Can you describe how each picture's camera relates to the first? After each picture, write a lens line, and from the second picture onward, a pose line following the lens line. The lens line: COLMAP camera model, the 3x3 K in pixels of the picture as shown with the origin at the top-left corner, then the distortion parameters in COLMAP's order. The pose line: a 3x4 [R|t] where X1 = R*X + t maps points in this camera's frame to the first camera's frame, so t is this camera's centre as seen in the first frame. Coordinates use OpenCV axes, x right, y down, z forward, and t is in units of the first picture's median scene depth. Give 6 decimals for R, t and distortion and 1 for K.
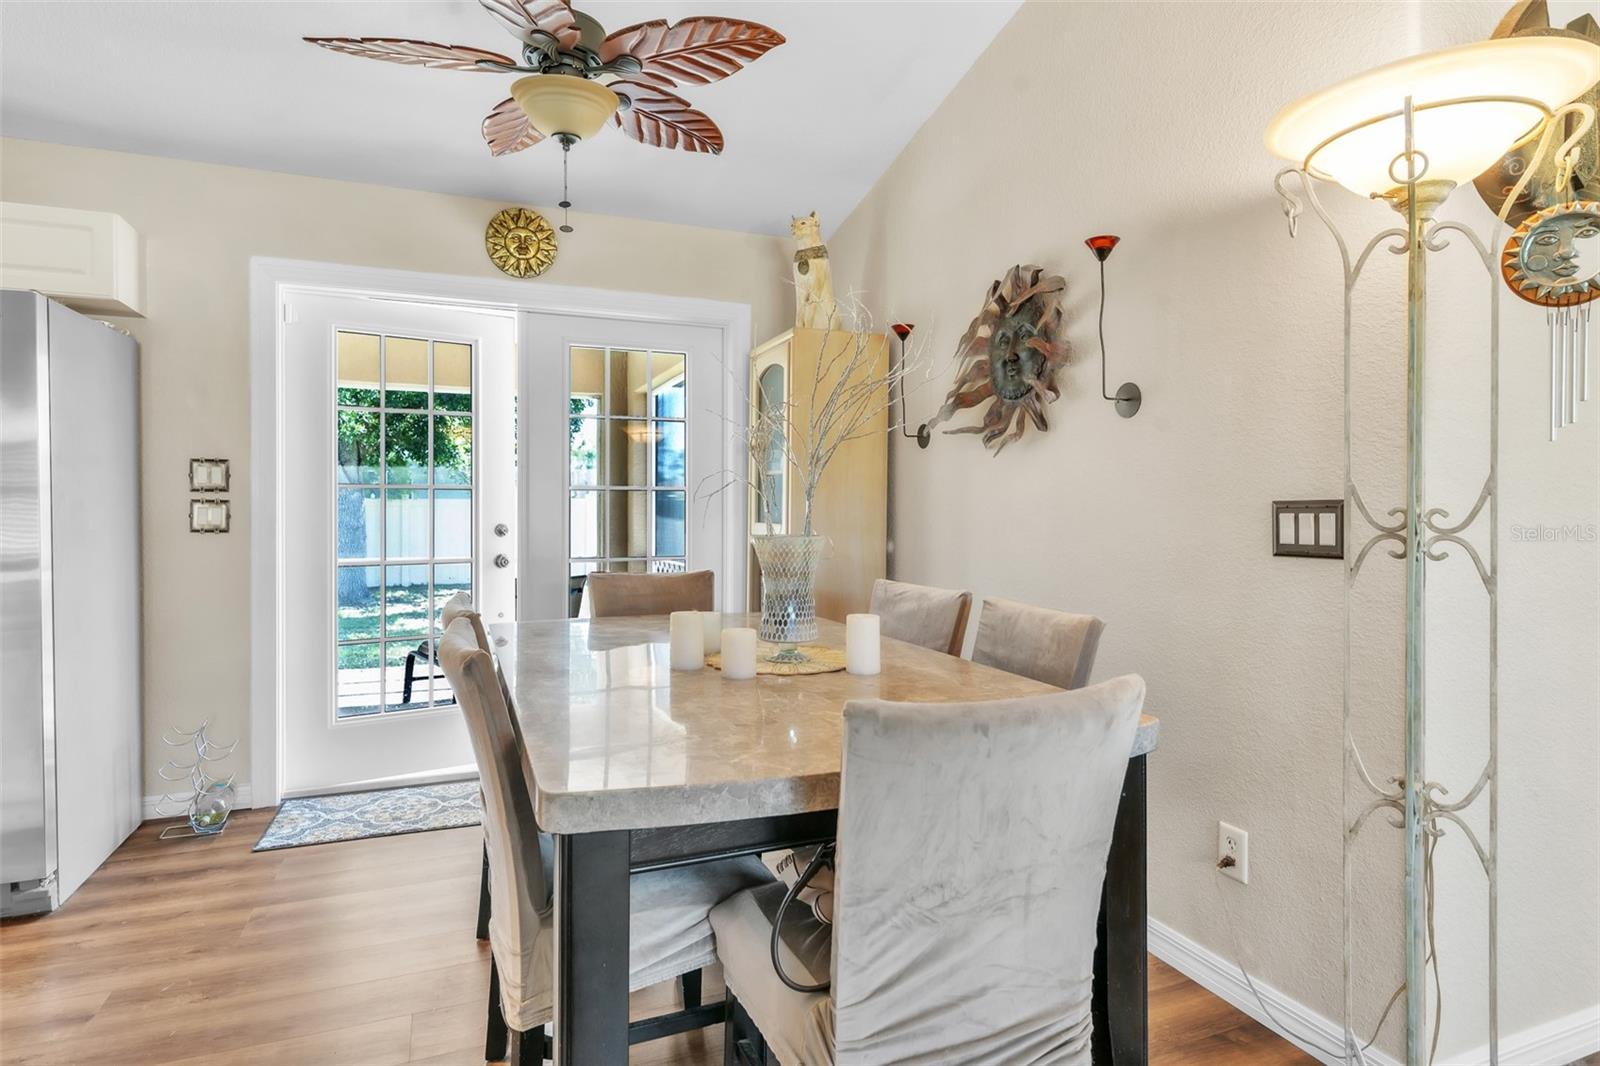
lens RADIAL K [[854.6, 0, 795.2], [0, 854.6, 515.6], [0, 0, 1]] dist [0.001042, -0.000123]
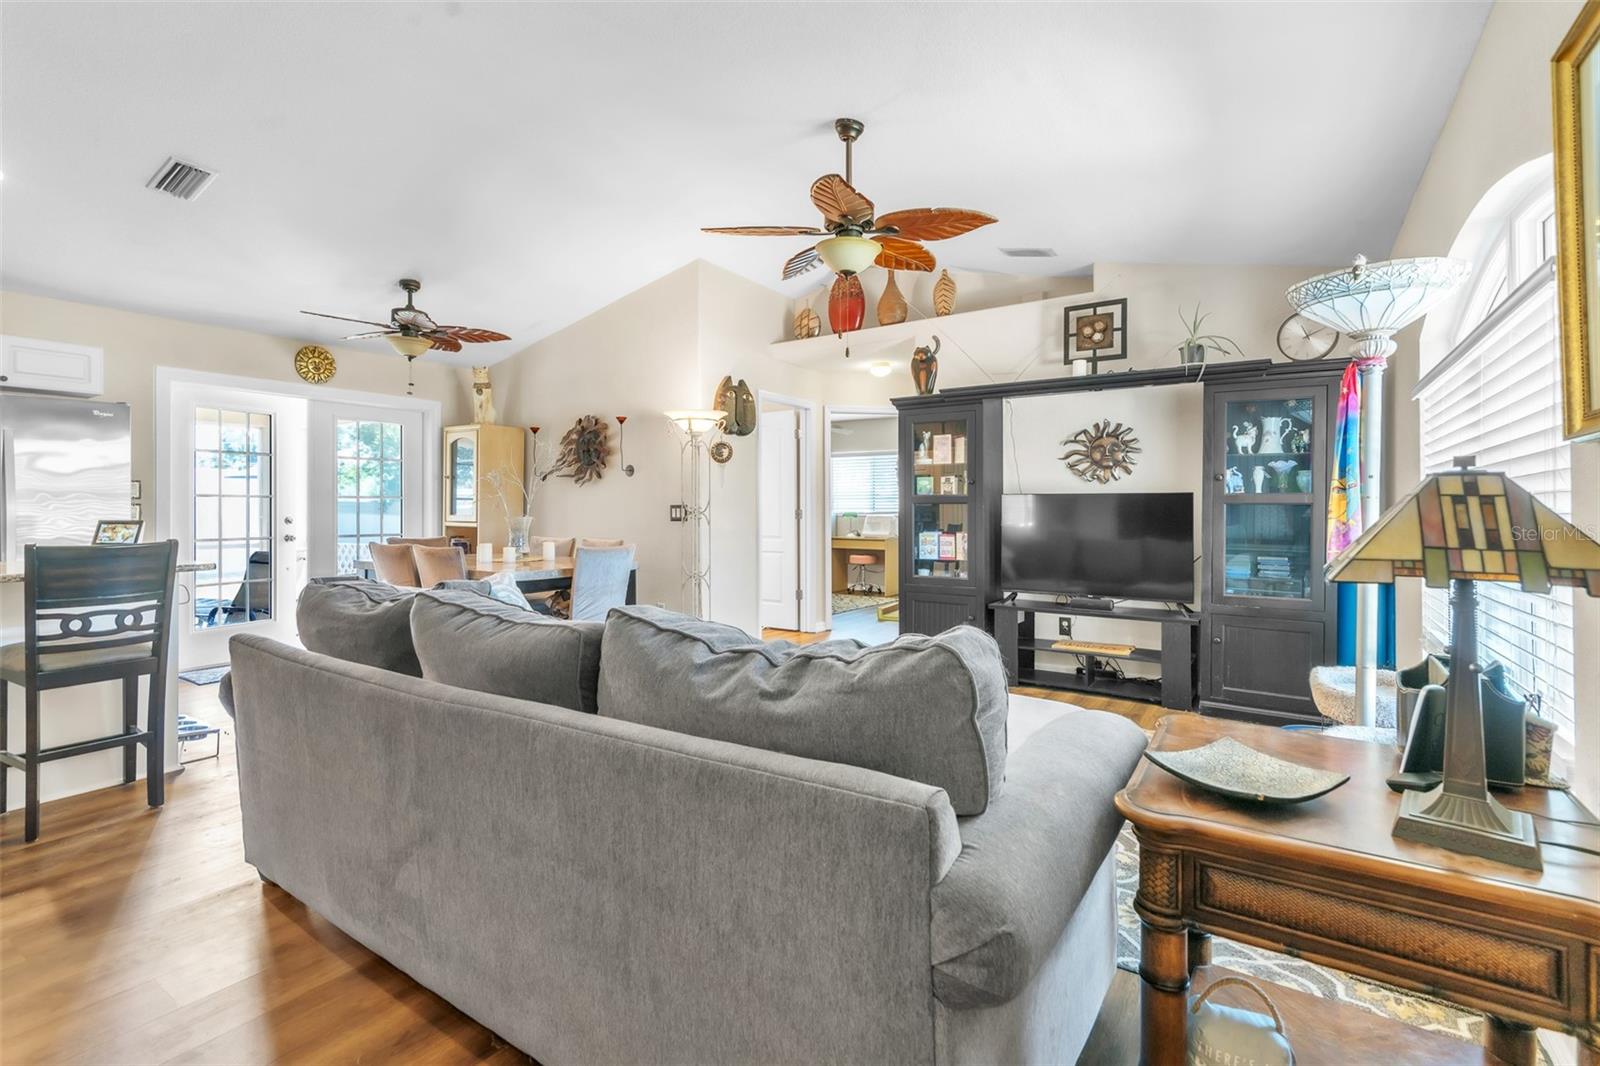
lens RADIAL K [[738.1, 0, 808.5], [0, 738.1, 508.7], [0, 0, 1]] dist [-0.000672, -0.000638]
pose [[0.816275, -0.004090, 0.577649, -0.480752], [0.007396, 0.999967, -0.003370, 0.008058], [-0.577616, 0.007023, 0.816278, -1.190924]]
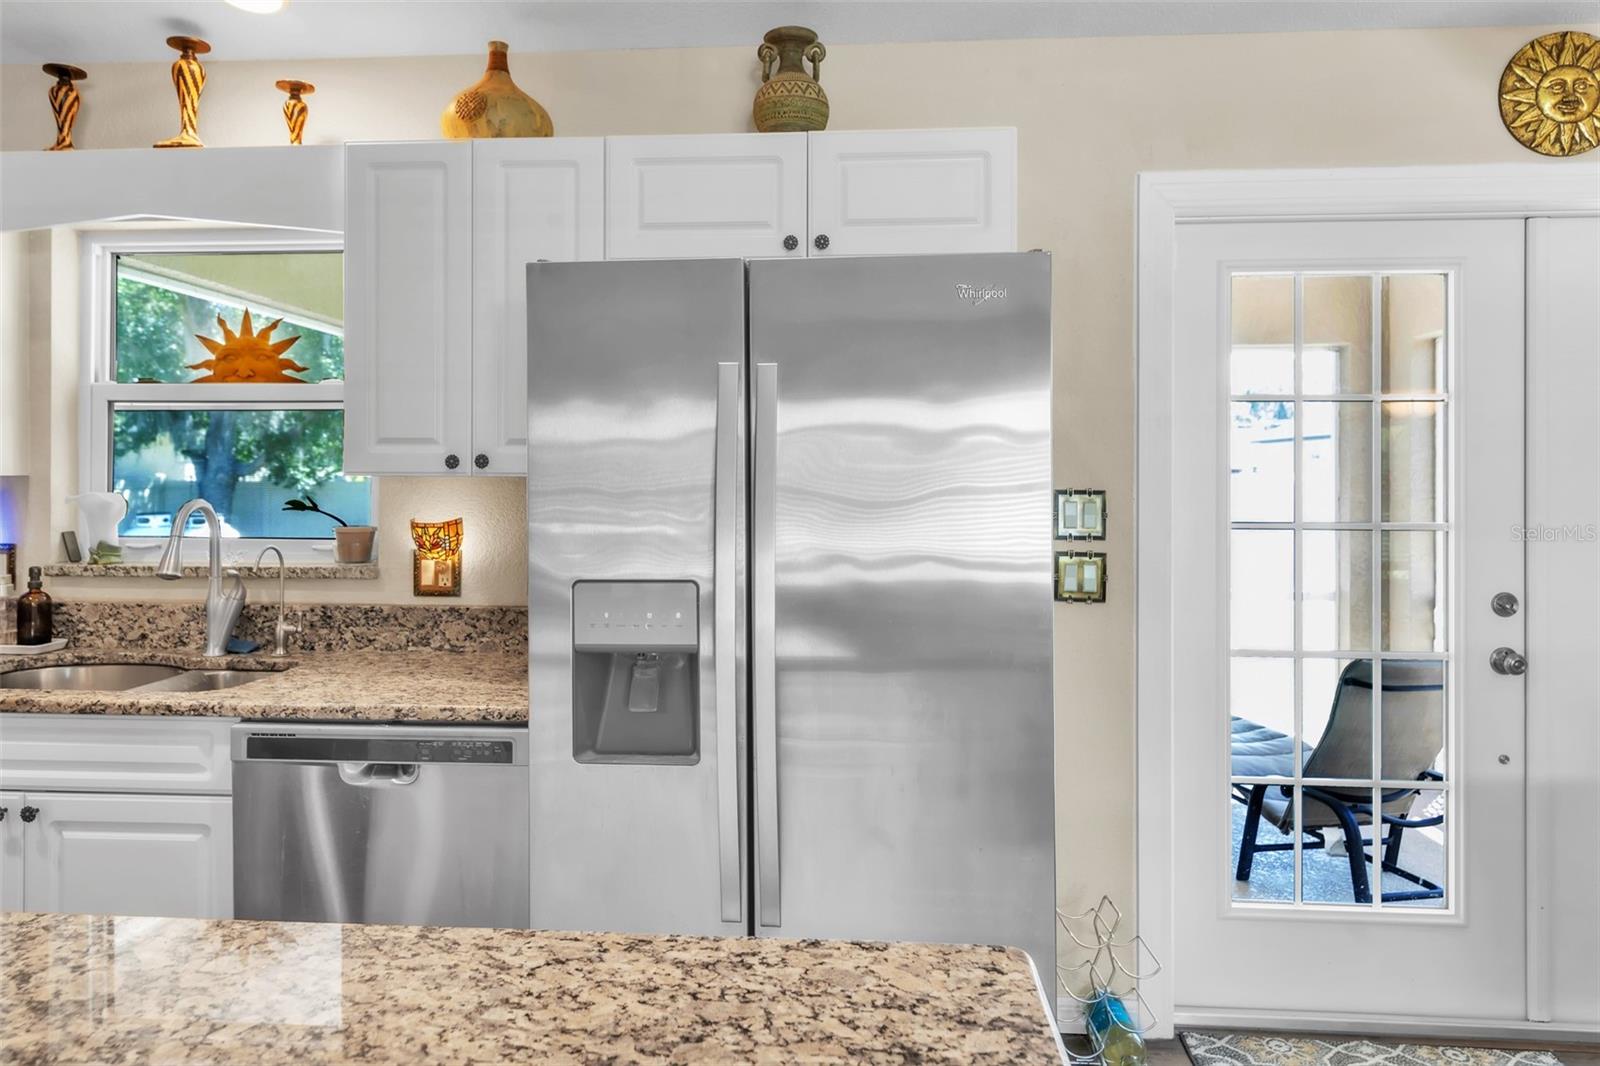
lens RADIAL K [[1076.8, 0, 779.5], [0, 1076.8, 475.4], [0, 0, 1]] dist [0.003955, 0.002837]
pose [[0.895528, -0.002196, -0.444999, -0.599572], [-0.002156, 0.999955, -0.009272, -0.079482], [0.444999, 0.009263, 0.895483, 0.181226]]
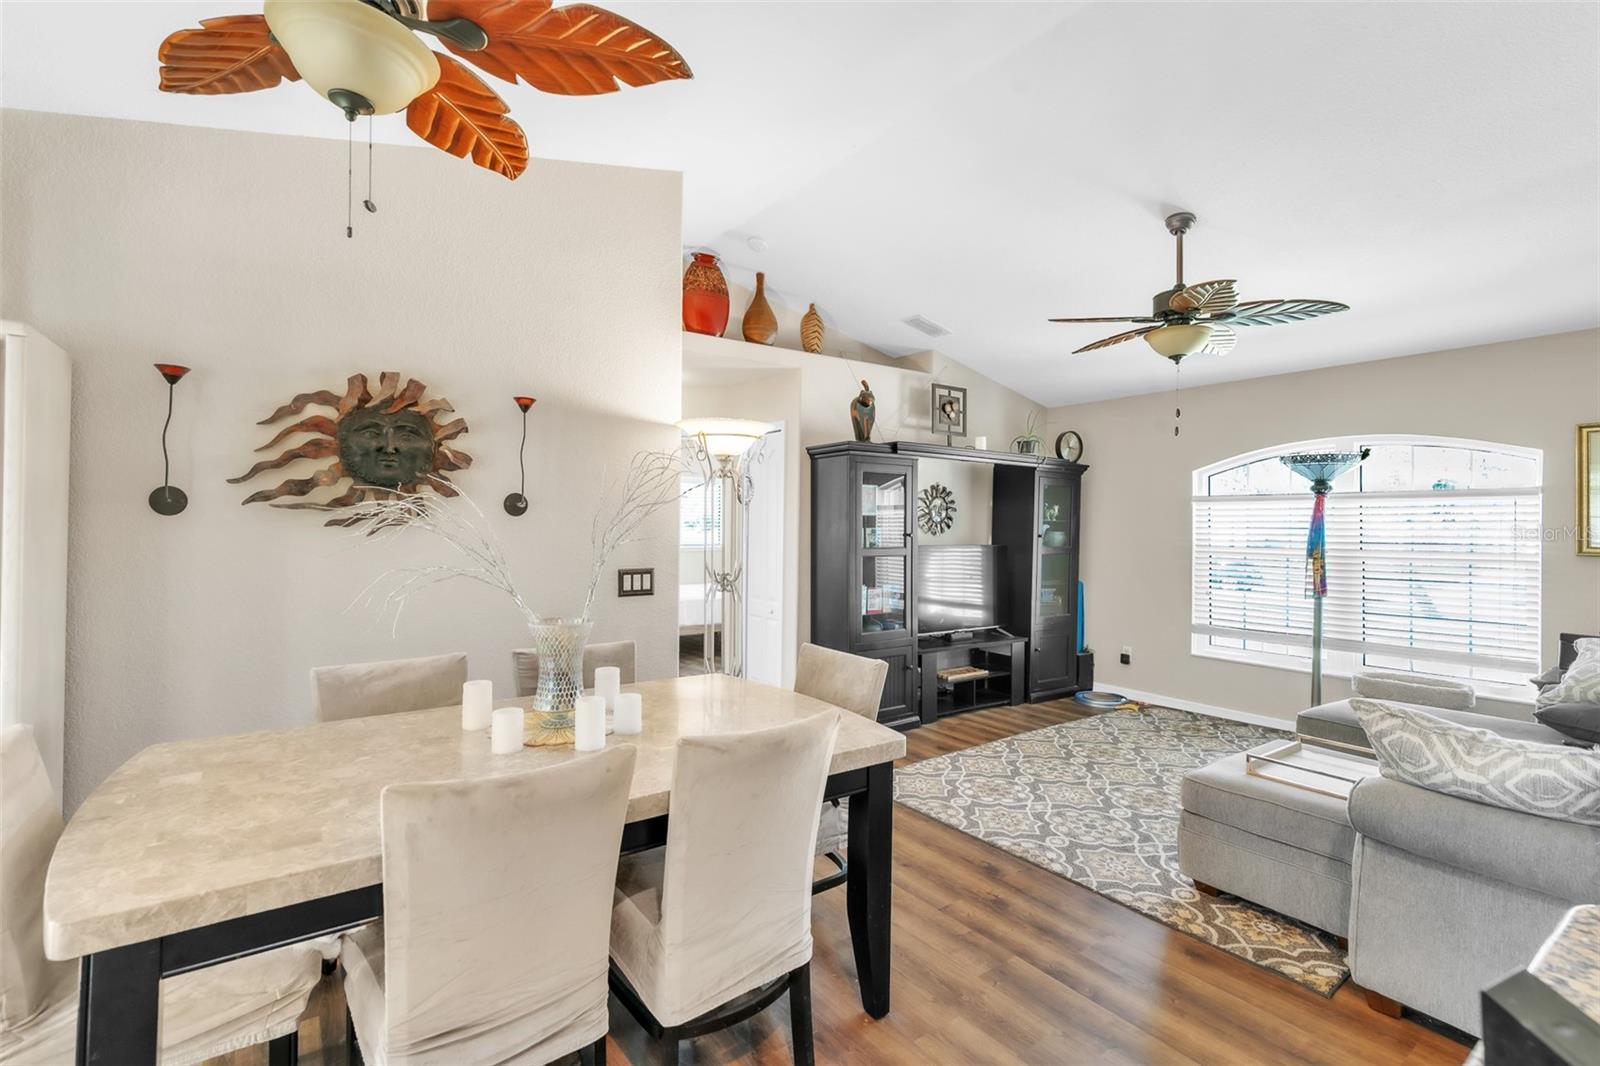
lens RADIAL K [[726.2, 0, 798.7], [0, 726.2, 526.5], [0, 0, 1]] dist [0.001764, -0.000176]
pose [[-0.247893, -0.007606, 0.968758, -0.800890], [-0.004693, 0.999967, 0.006650, -0.087914], [-0.968776, -0.002897, -0.247920, 0.680811]]
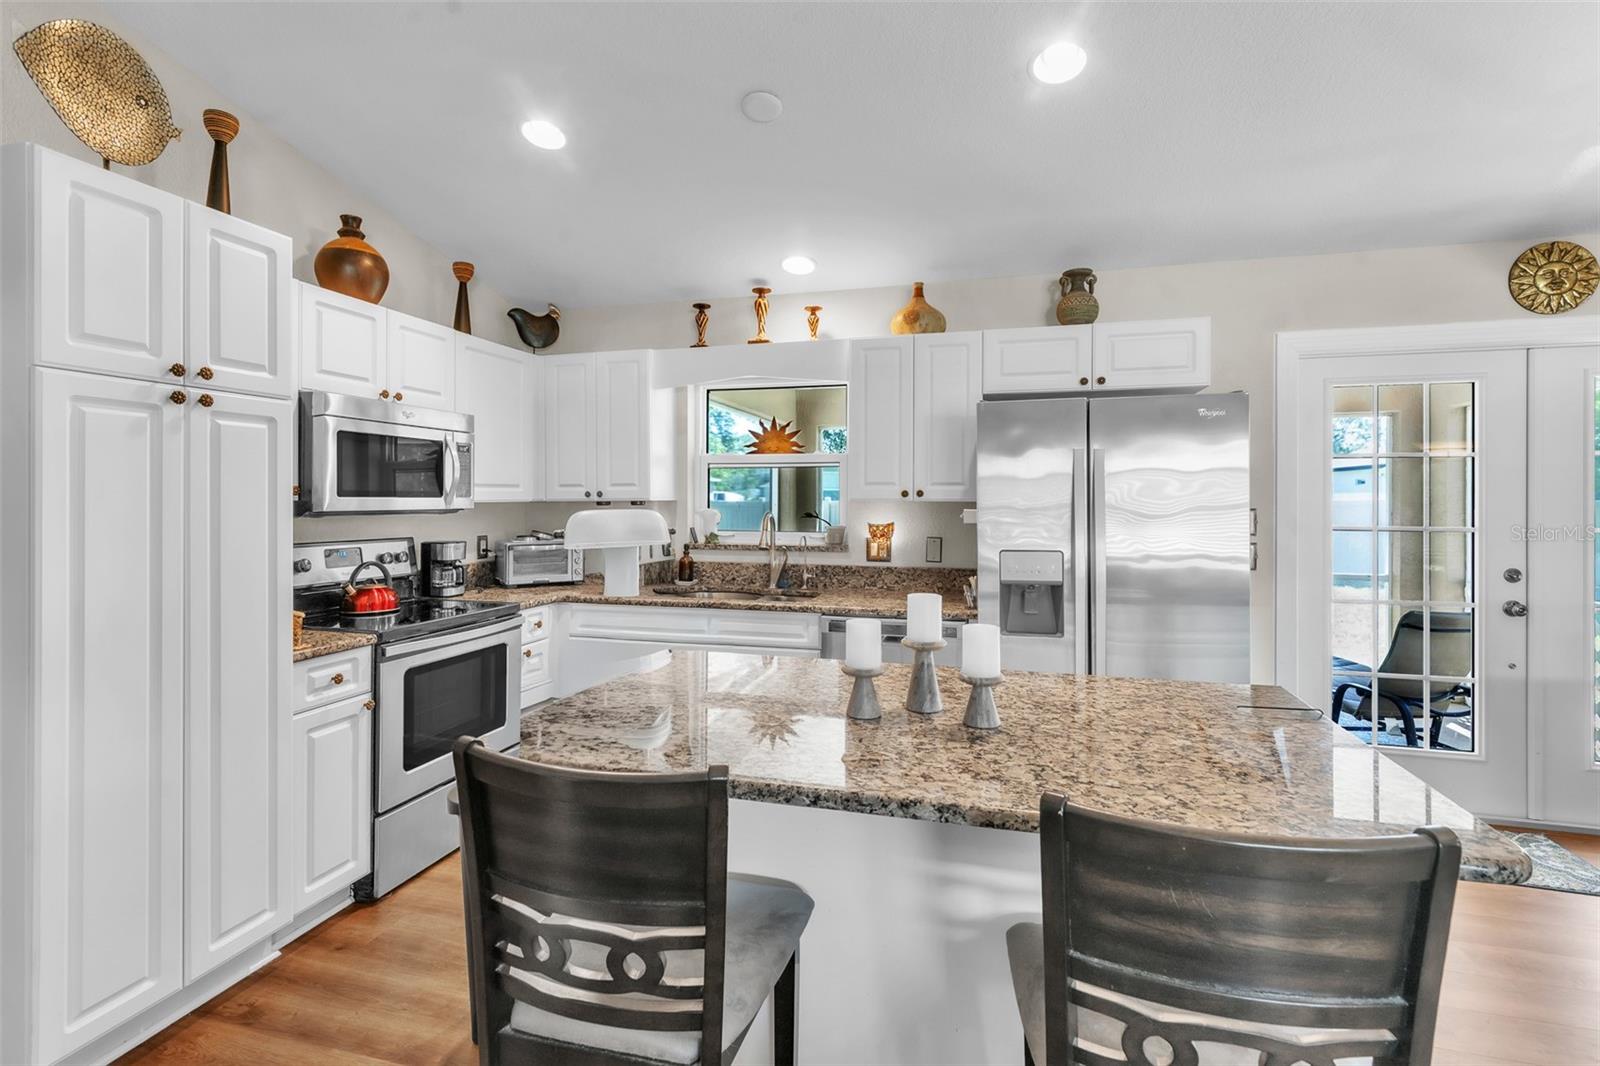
lens RADIAL K [[735.7, 0, 792.8], [0, 735.7, 499.3], [0, 0, 1]] dist [0.002316, 0.000021]
pose [[0.792631, -0.001673, -0.609699, -0.633212], [-0.003320, 0.999970, -0.007060, -0.079897], [0.609692, 0.007620, 0.792602, -0.222161]]
